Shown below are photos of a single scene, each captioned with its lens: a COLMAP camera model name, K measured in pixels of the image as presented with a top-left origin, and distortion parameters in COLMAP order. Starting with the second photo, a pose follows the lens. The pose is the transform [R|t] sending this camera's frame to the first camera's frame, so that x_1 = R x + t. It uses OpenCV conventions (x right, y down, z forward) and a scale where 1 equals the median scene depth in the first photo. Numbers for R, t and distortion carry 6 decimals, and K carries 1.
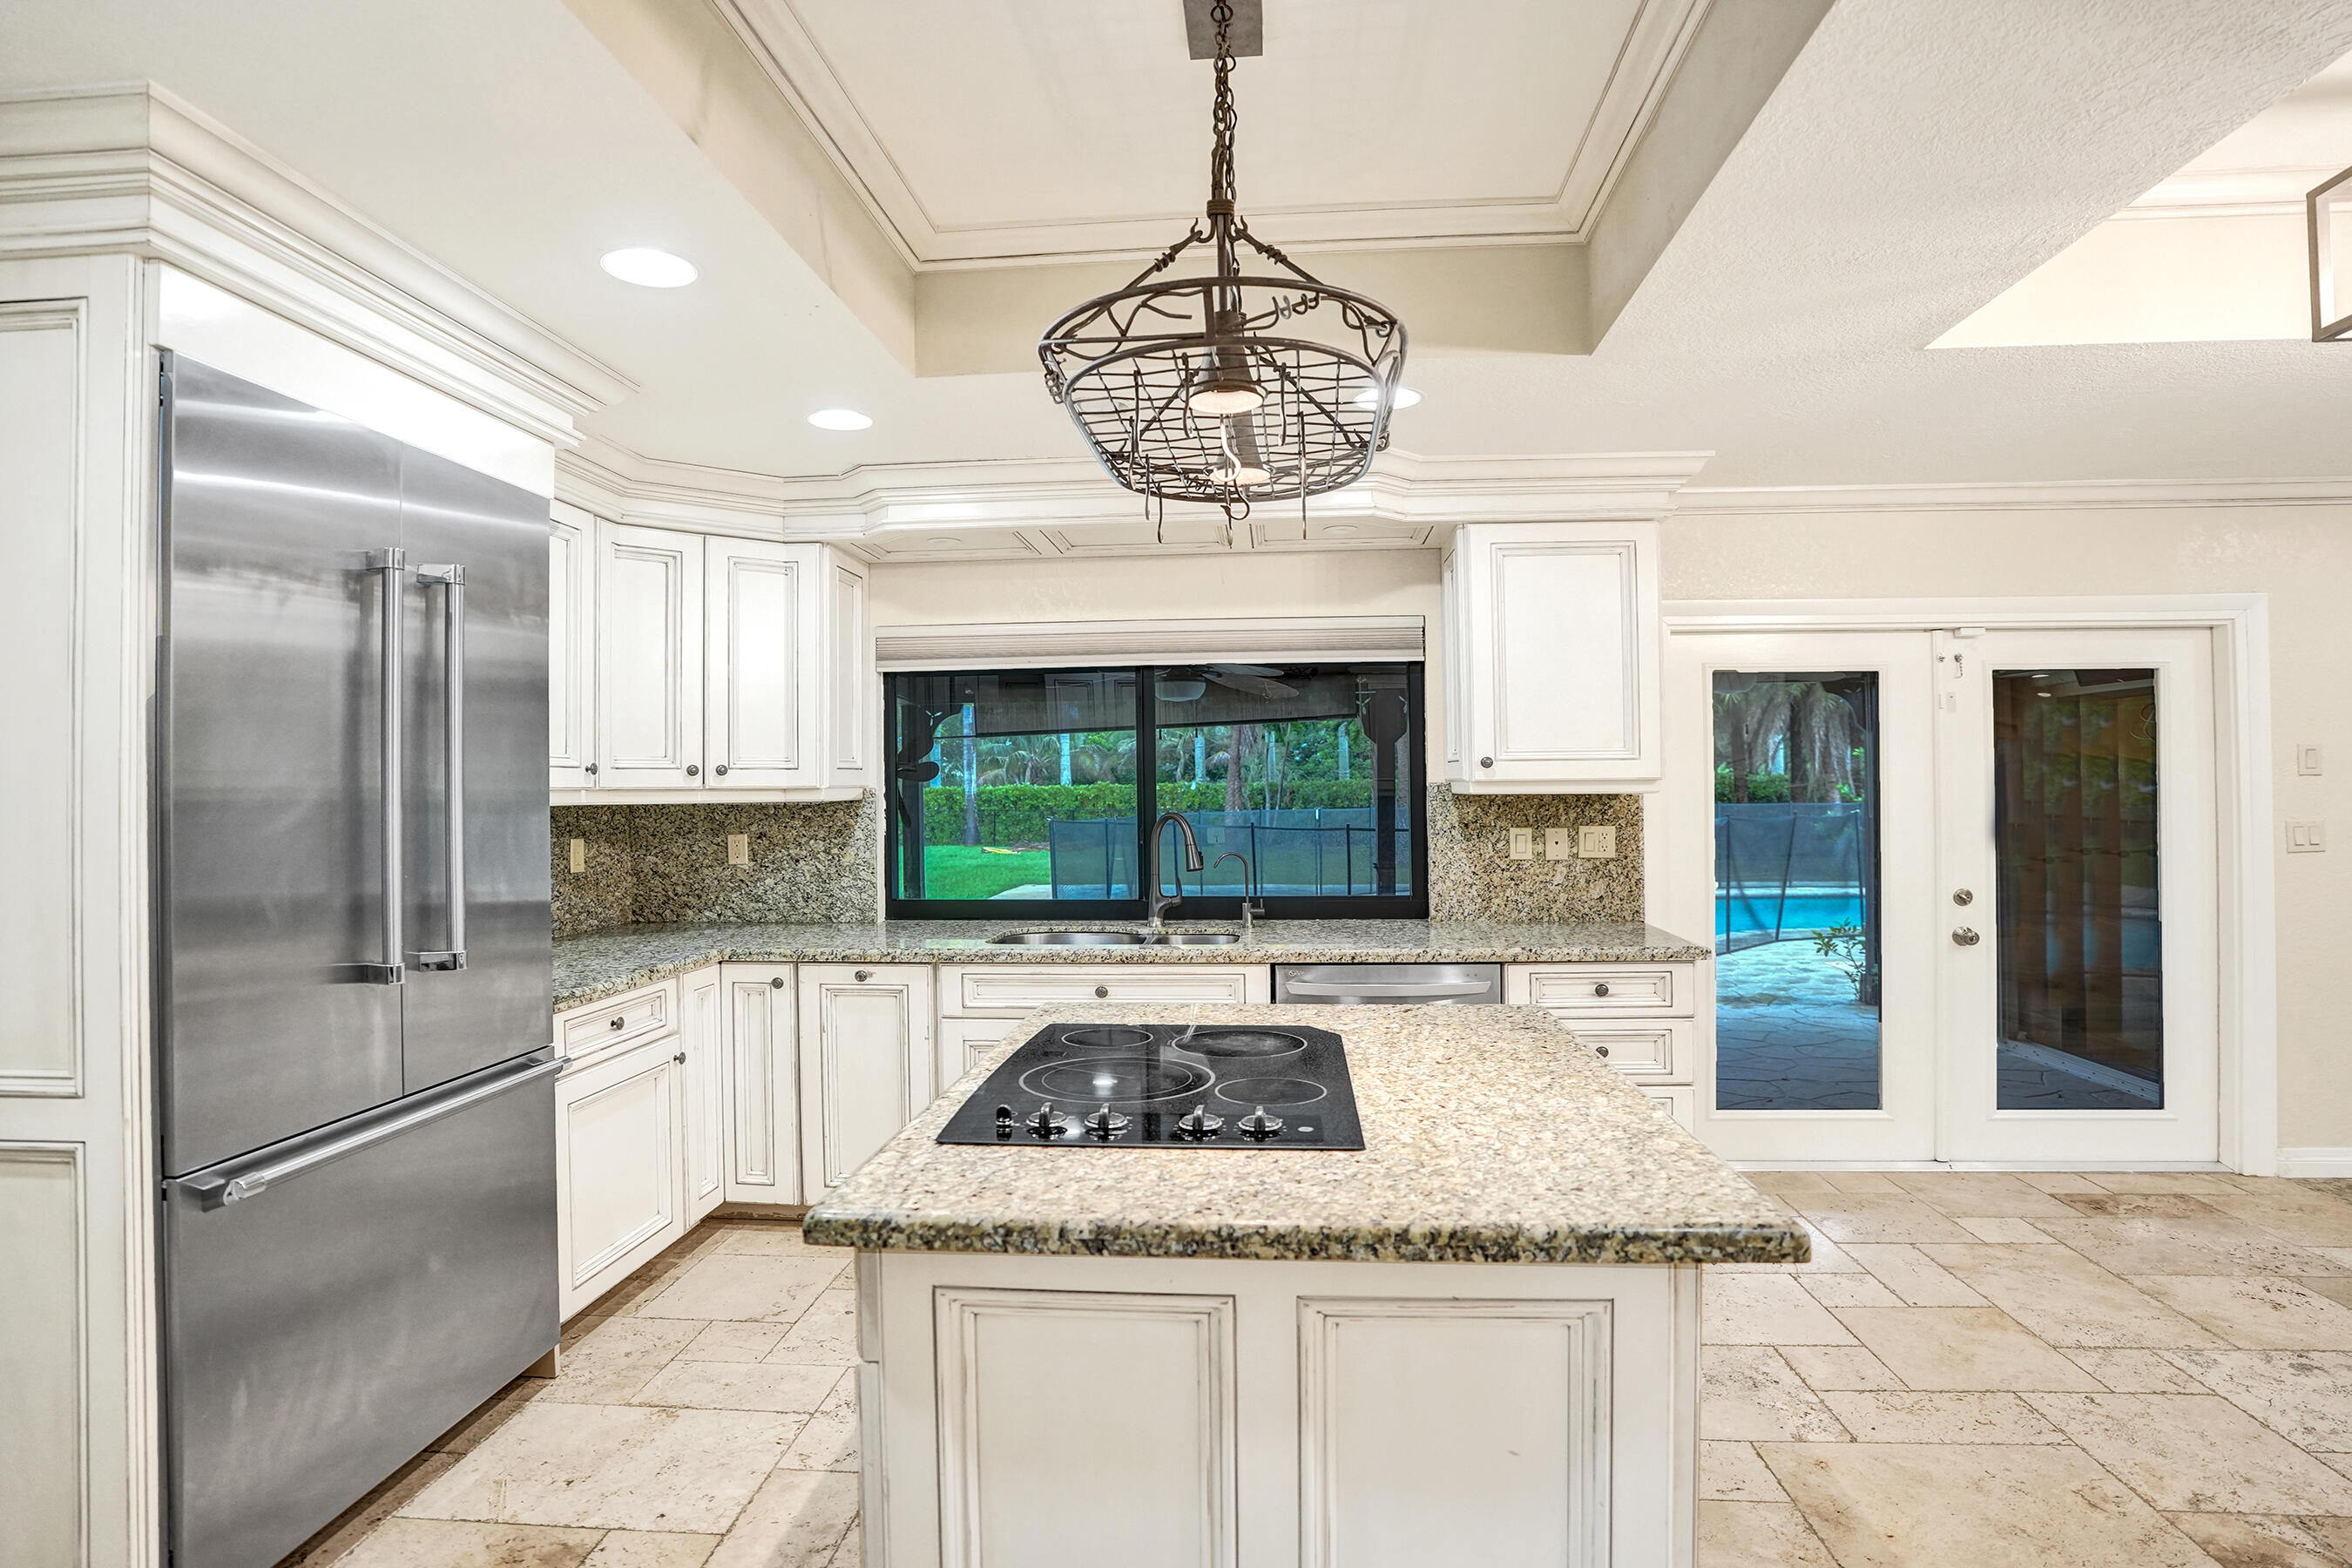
lens RADIAL K [[1208.5, 0, 1153.2], [0, 1208.5, 785.5], [0, 0, 1]] dist [-0.062303, 0.017791]
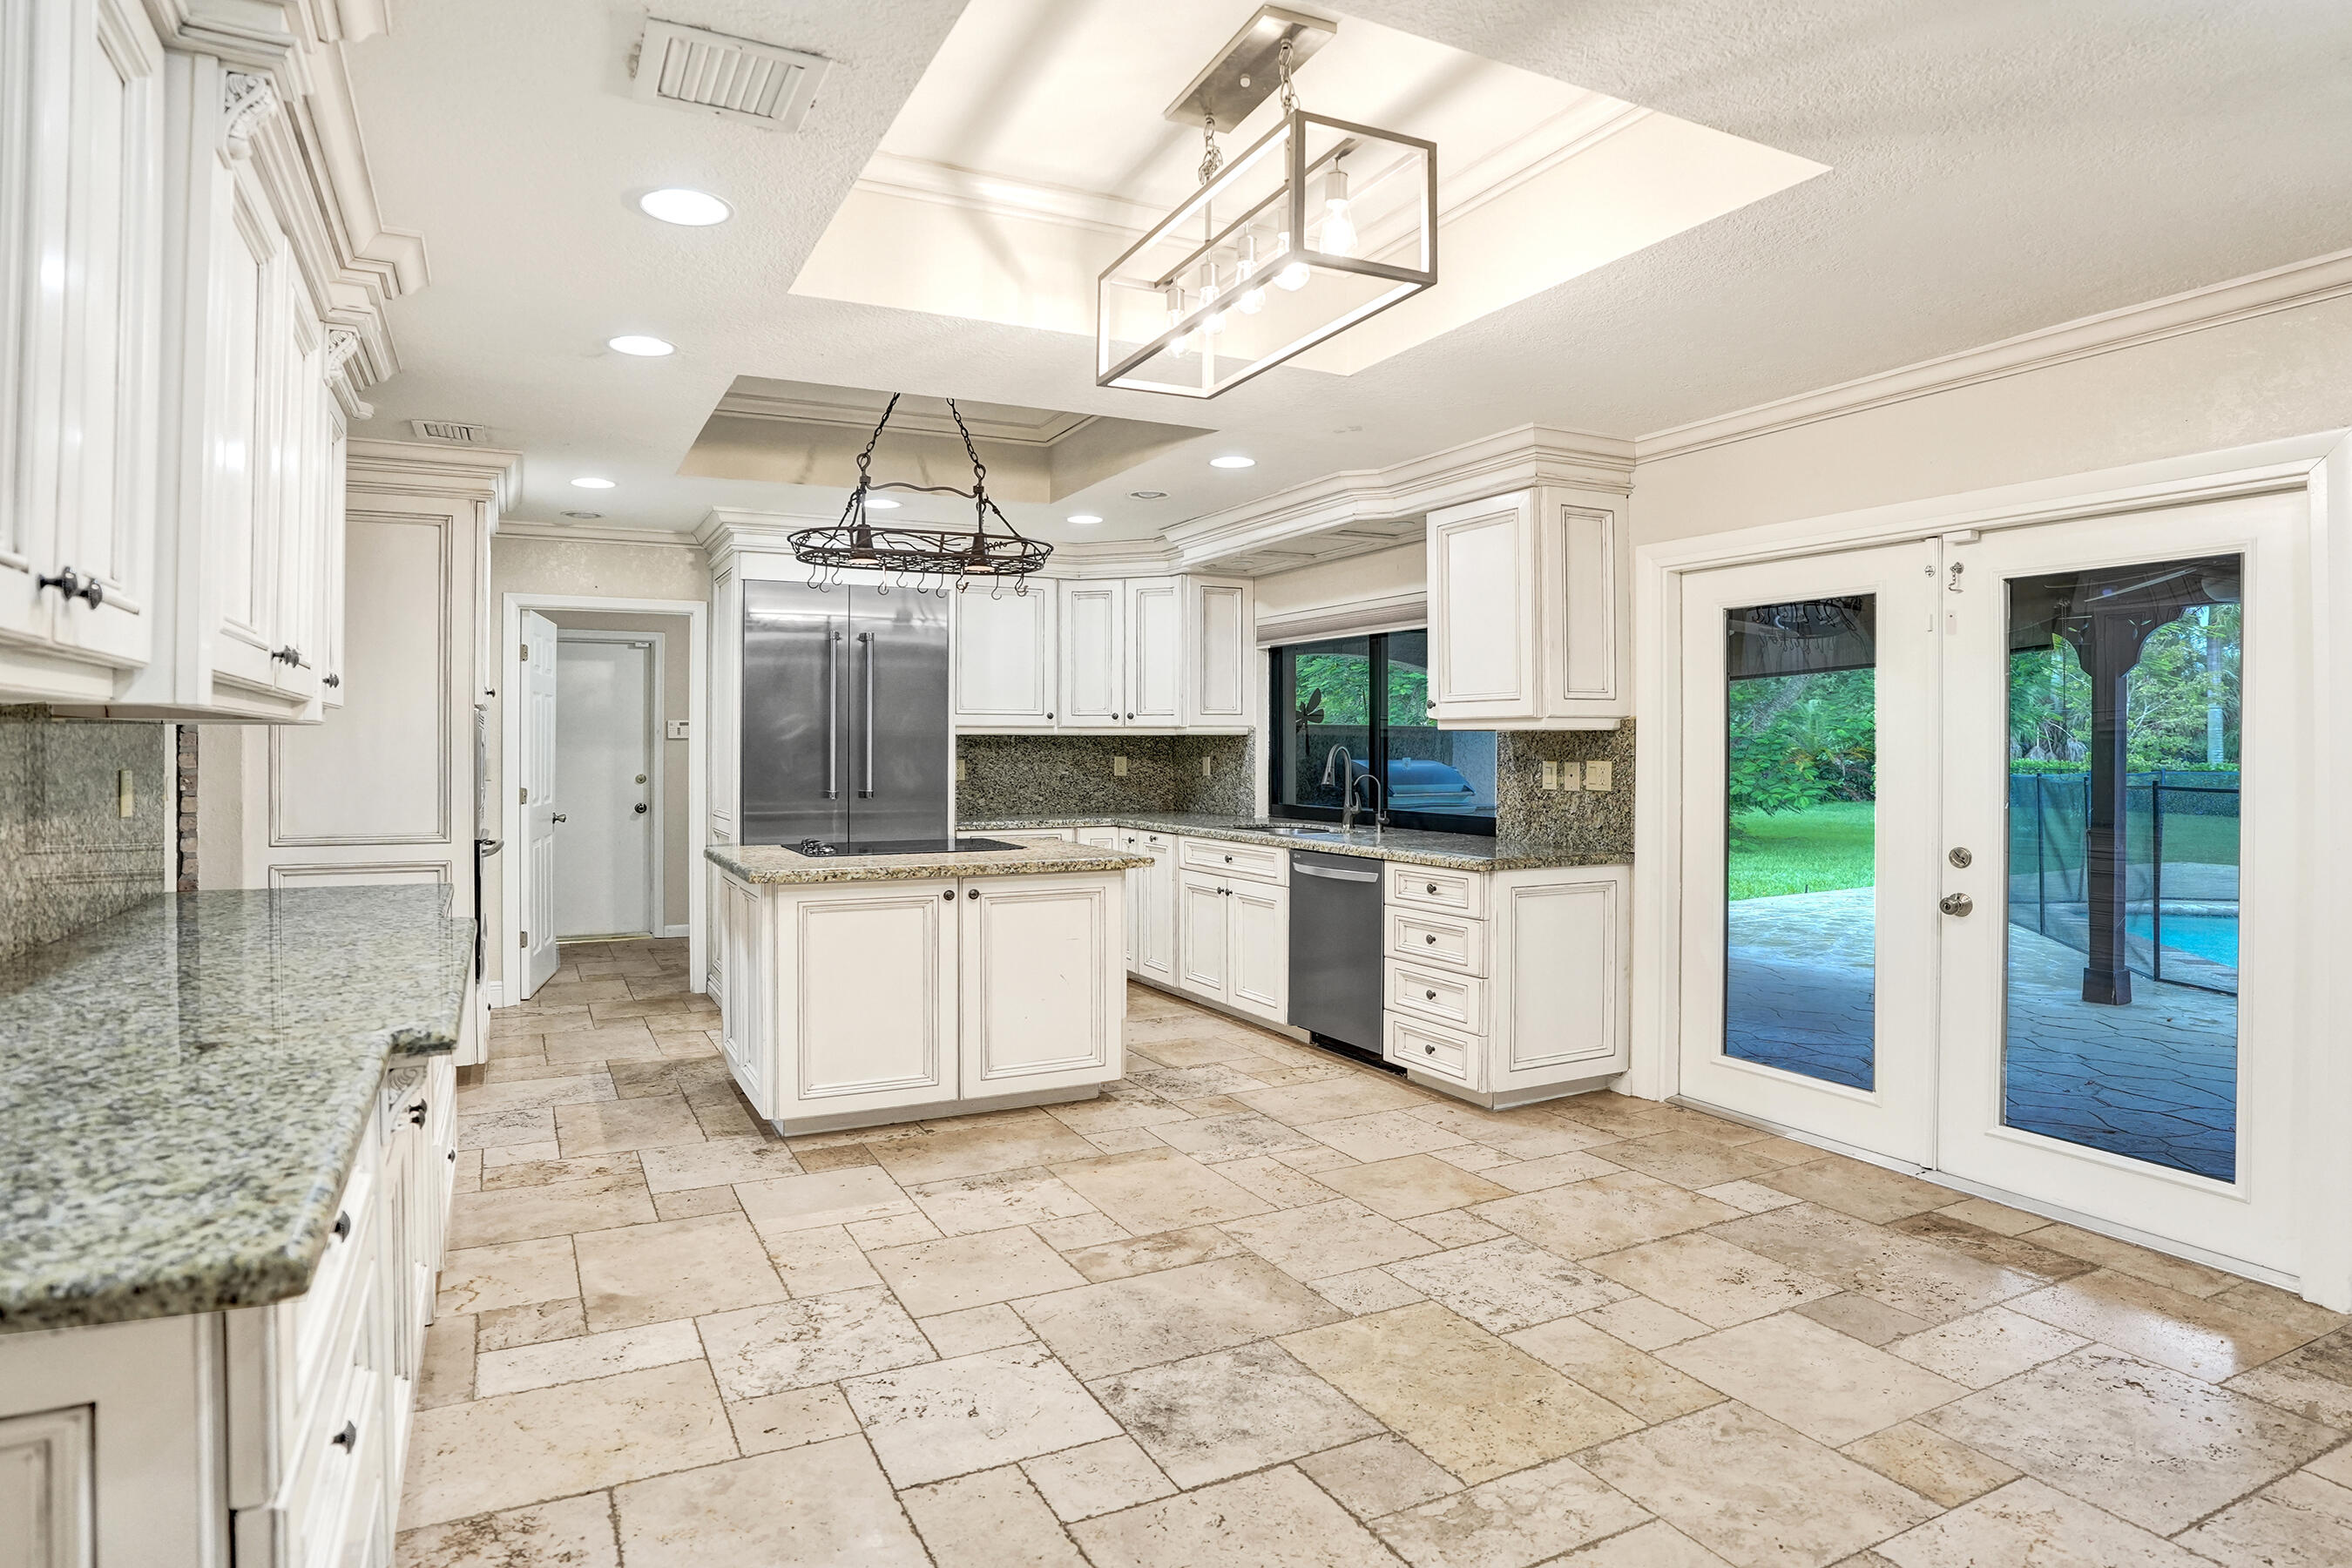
lens RADIAL K [[1291.9, 0, 1163.6], [0, 1291.9, 754.5], [0, 0, 1]] dist [-0.066742, 0.023575]
pose [[0.532018, 0.015909, -0.846584, 1.136452], [-0.004602, 0.999863, 0.015897, 0.011324], [0.846721, -0.004561, 0.532018, 0.054539]]
